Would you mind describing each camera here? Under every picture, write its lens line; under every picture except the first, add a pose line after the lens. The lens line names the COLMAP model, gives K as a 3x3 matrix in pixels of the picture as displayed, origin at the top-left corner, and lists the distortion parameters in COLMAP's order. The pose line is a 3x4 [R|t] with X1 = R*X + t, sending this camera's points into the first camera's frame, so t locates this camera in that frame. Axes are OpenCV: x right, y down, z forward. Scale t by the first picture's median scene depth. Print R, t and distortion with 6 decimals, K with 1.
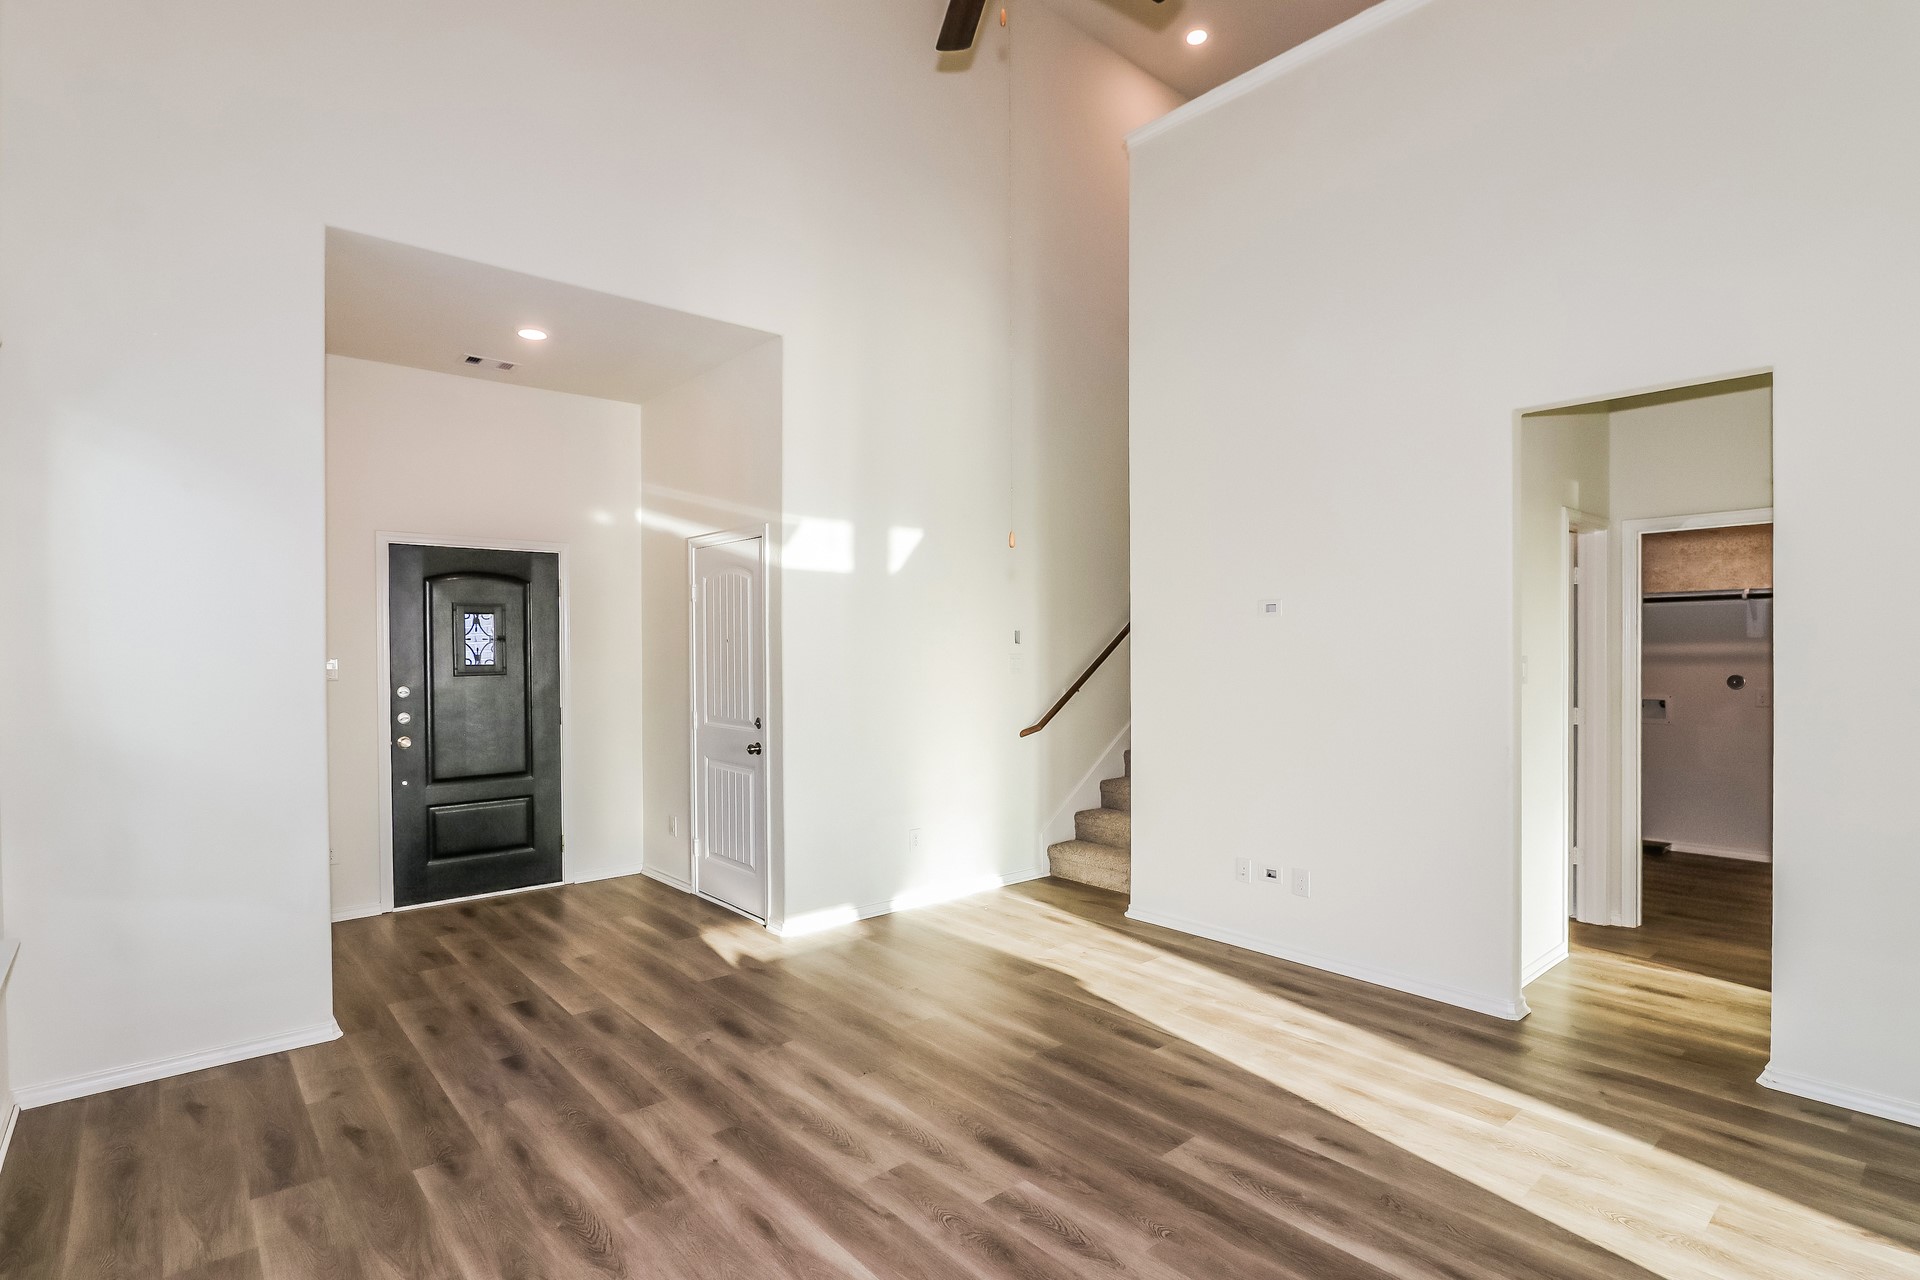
lens RADIAL K [[924.8, 0, 960.3], [0, 924.8, 649.0], [0, 0, 1]] dist [-0.017008, -0.000941]
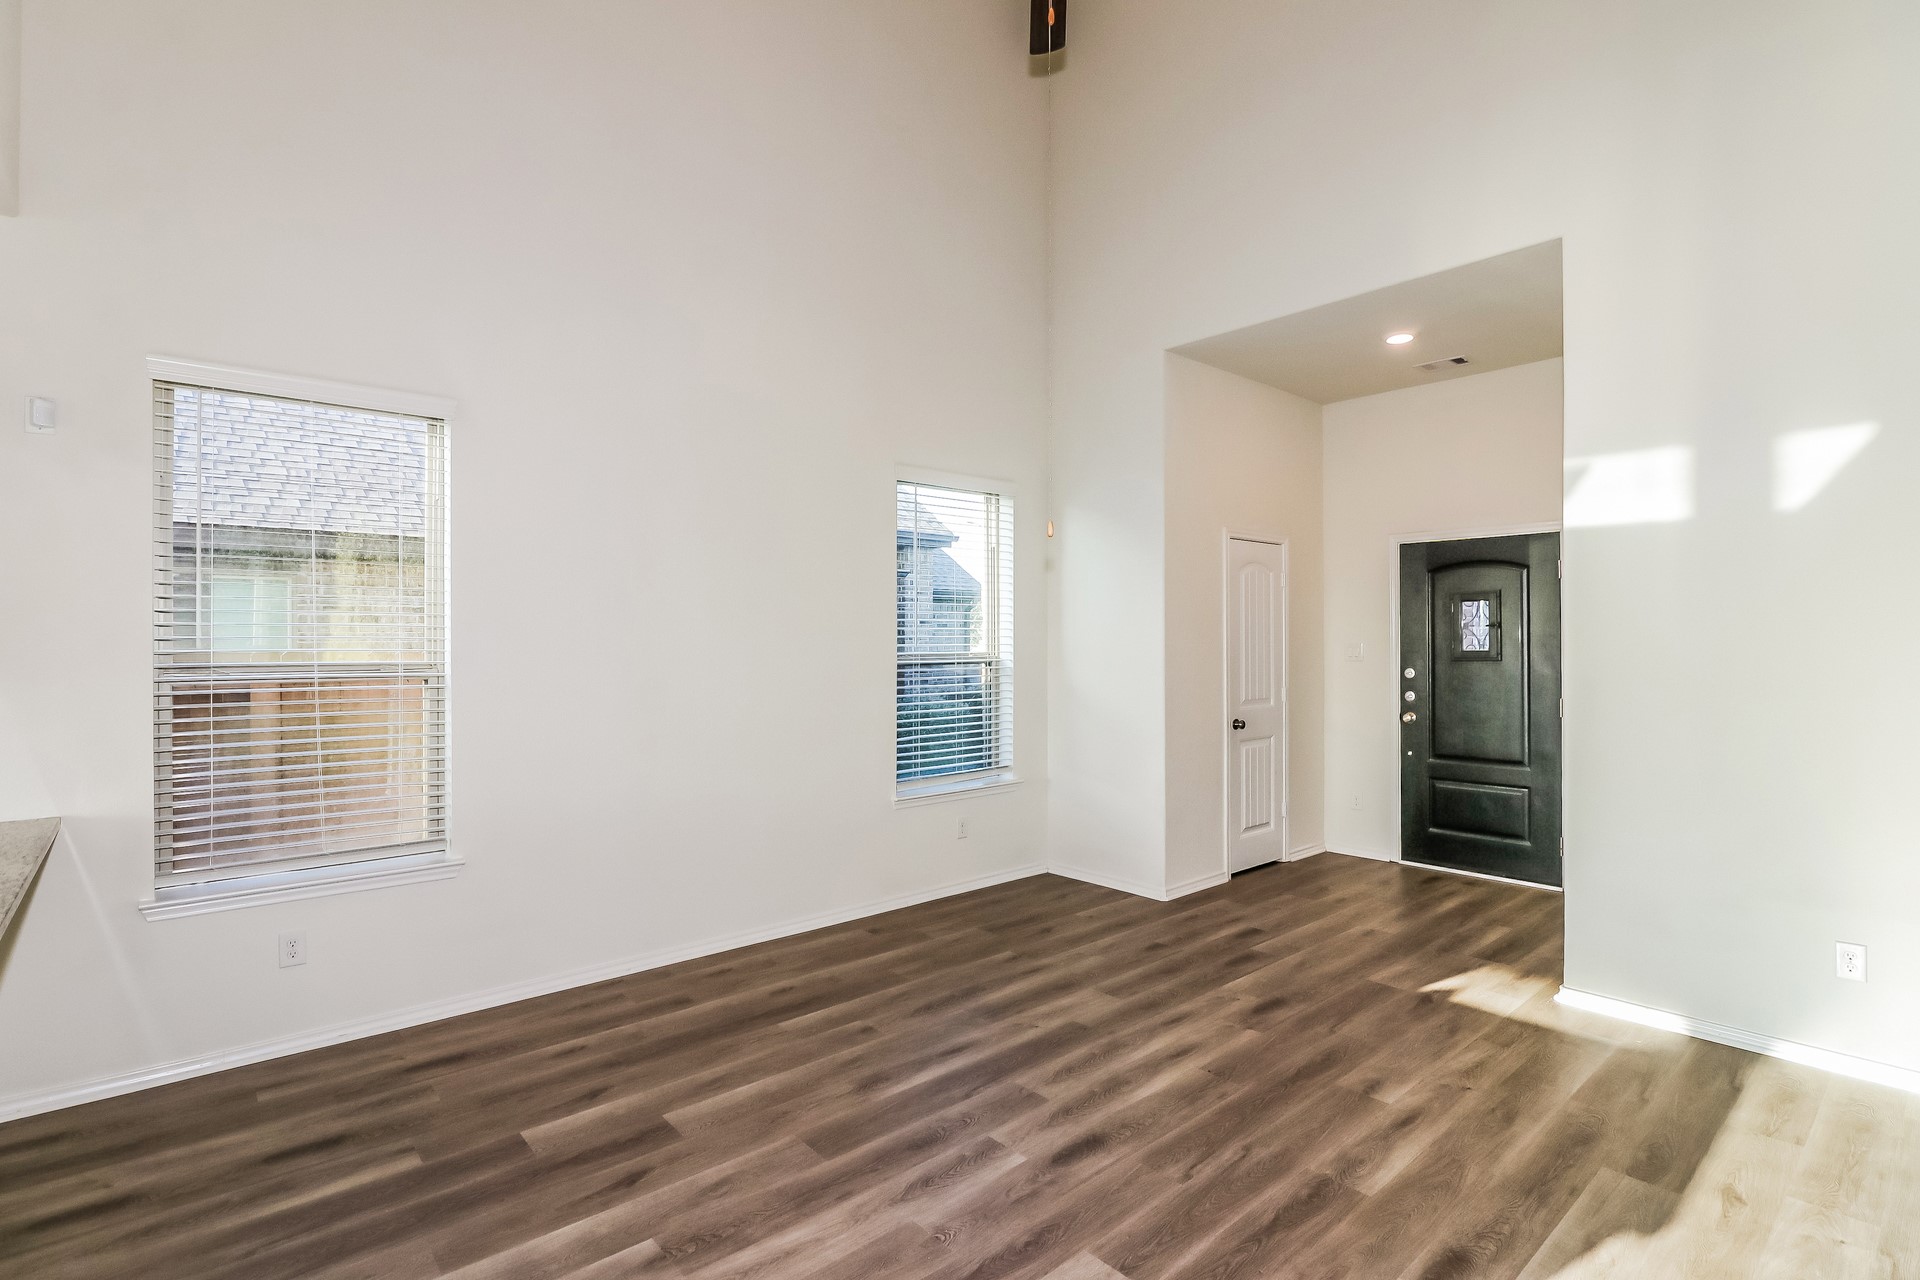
lens RADIAL K [[924.8, 0, 981.7], [0, 924.8, 629.3], [0, 0, 1]] dist [-0.017008, -0.000941]
pose [[0.019391, -0.008195, -0.999778, 0.718643], [0.001031, 0.999966, -0.008176, 0.001432], [0.999811, -0.000873, 0.019399, 0.614228]]
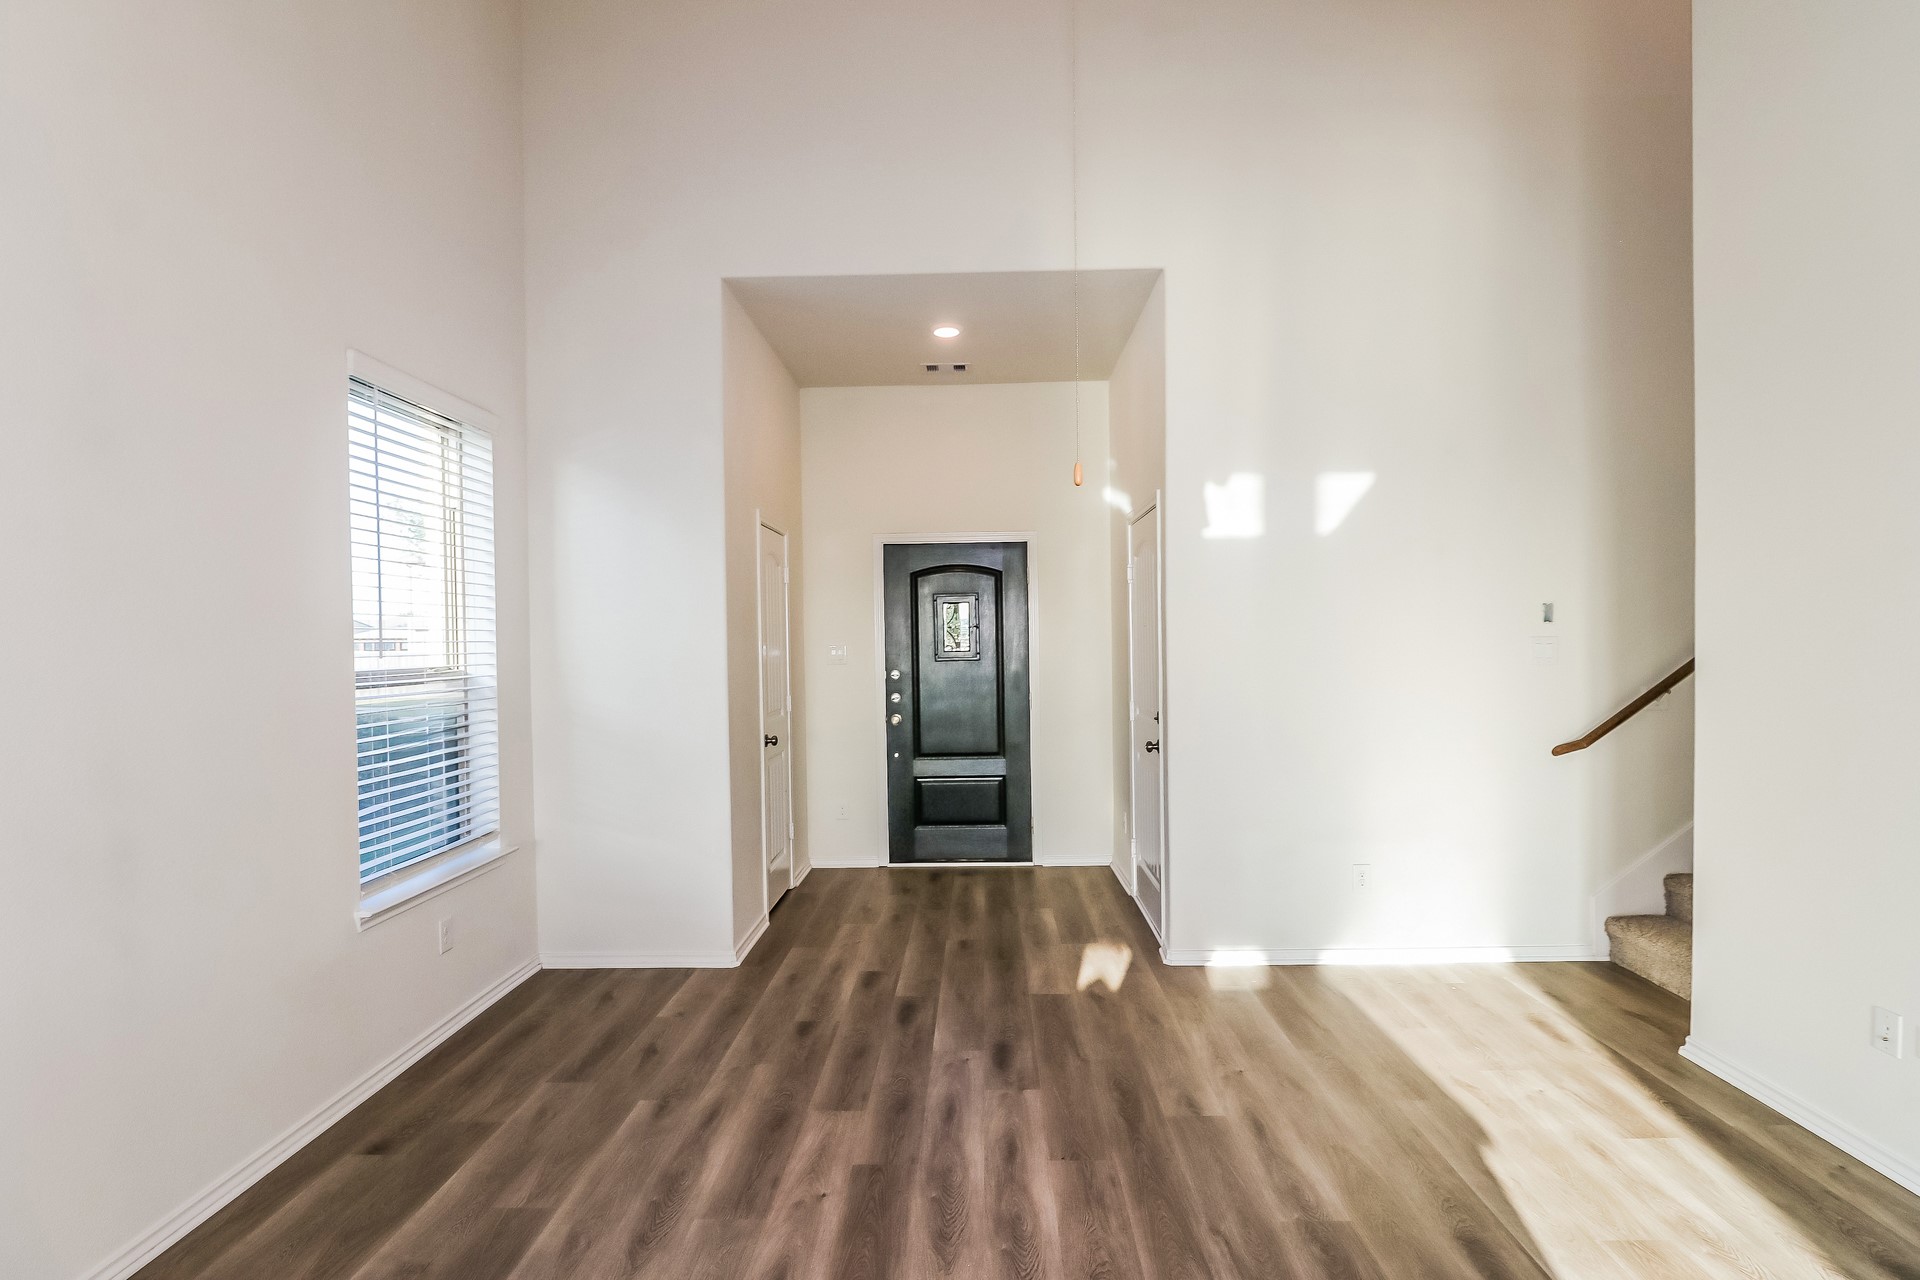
lens RADIAL K [[924.8, 0, 972.5], [0, 924.8, 658.0], [0, 0, 1]] dist [-0.017008, -0.000941]
pose [[0.744907, 0.007108, -0.667131, 0.309344], [0.010532, 0.999693, 0.022412, 0.001735], [0.667086, -0.023721, 0.744603, 0.294215]]
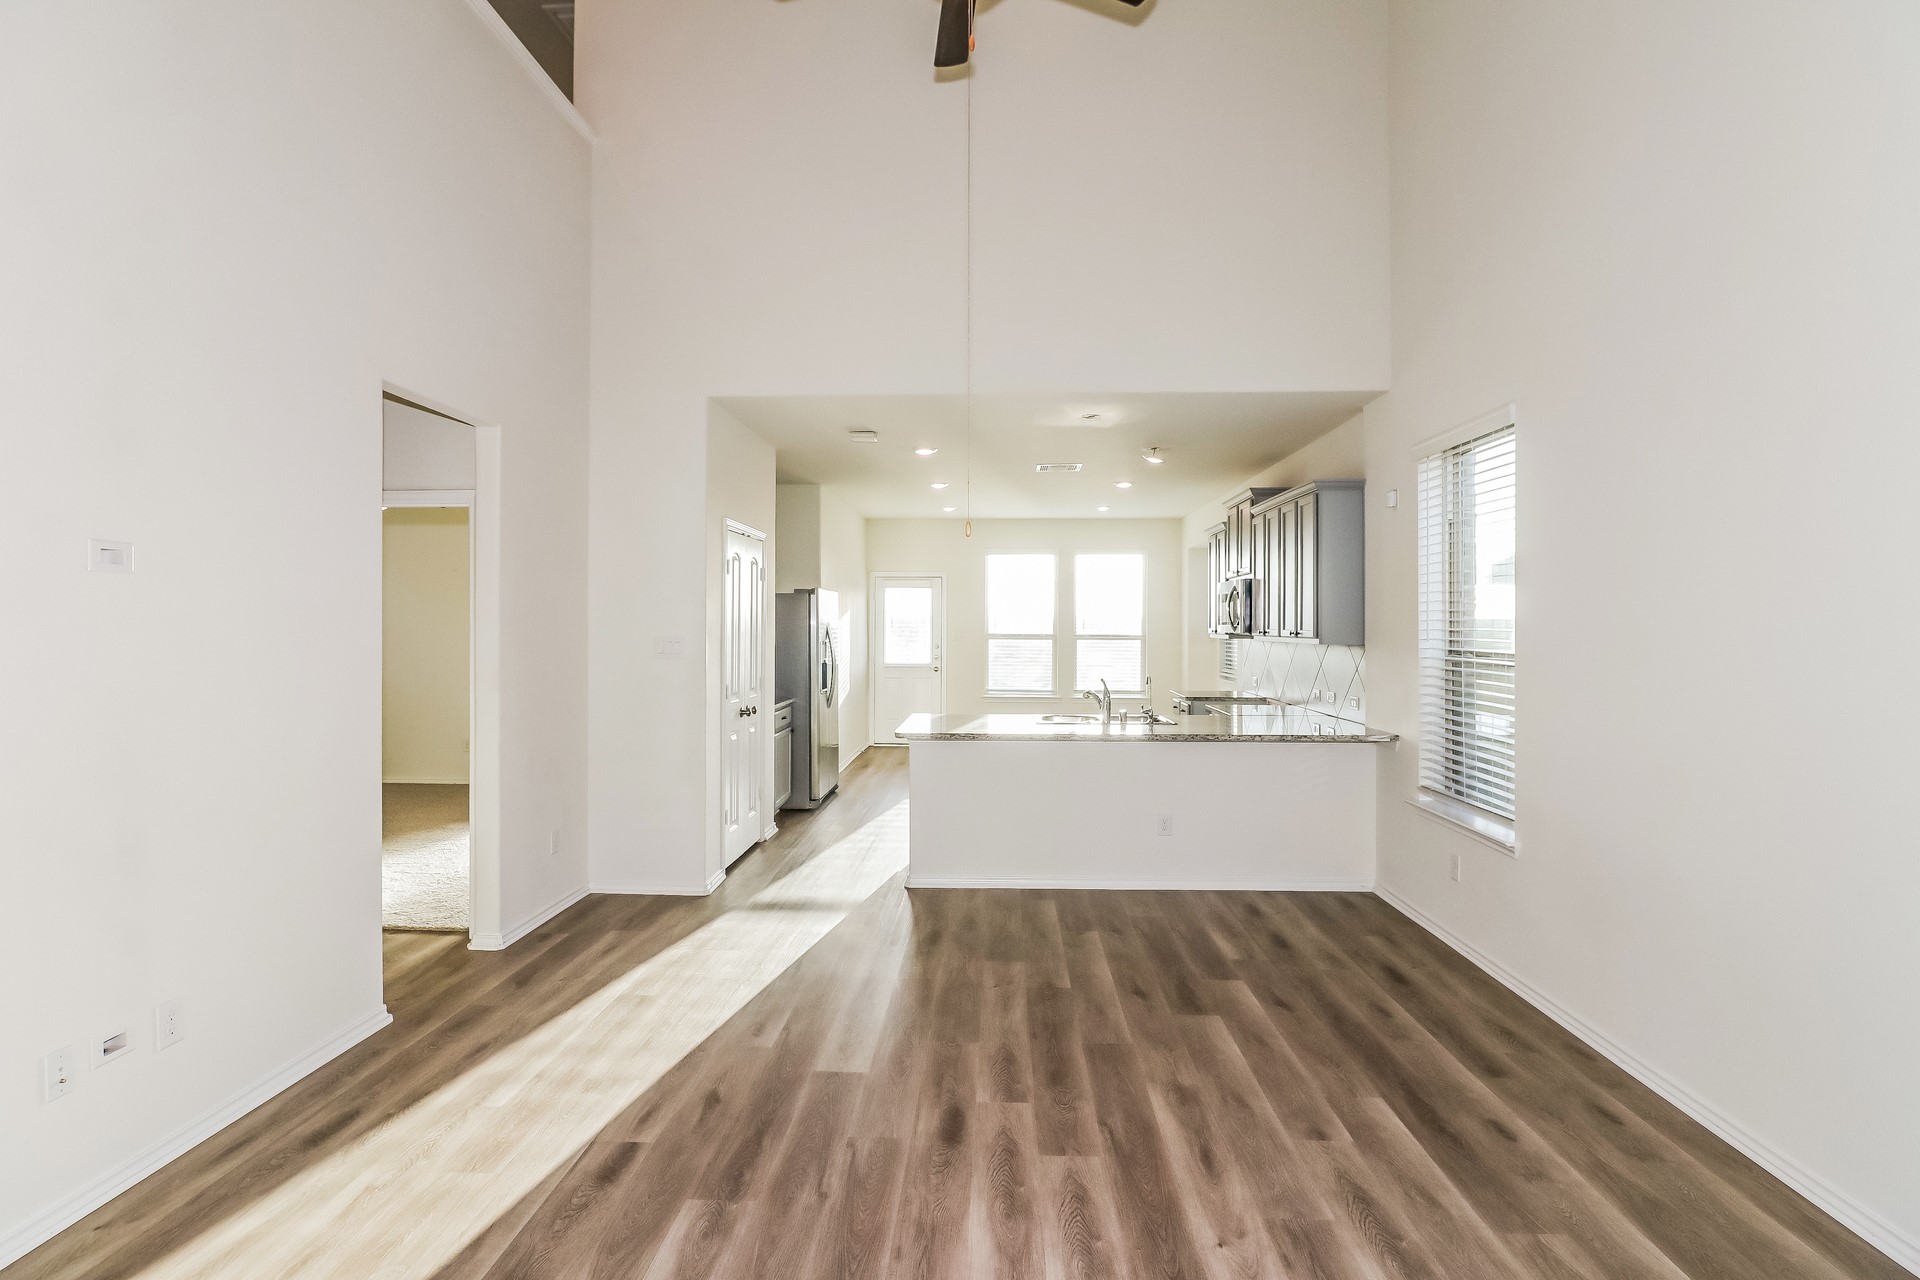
lens RADIAL K [[924.8, 0, 960.8], [0, 924.8, 632.6], [0, 0, 1]] dist [-0.017008, -0.000941]
pose [[-0.723697, -0.001320, 0.690117, -0.459124], [0.001017, 0.999995, 0.002979, -0.001482], [-0.690117, 0.002858, -0.723692, 1.208763]]
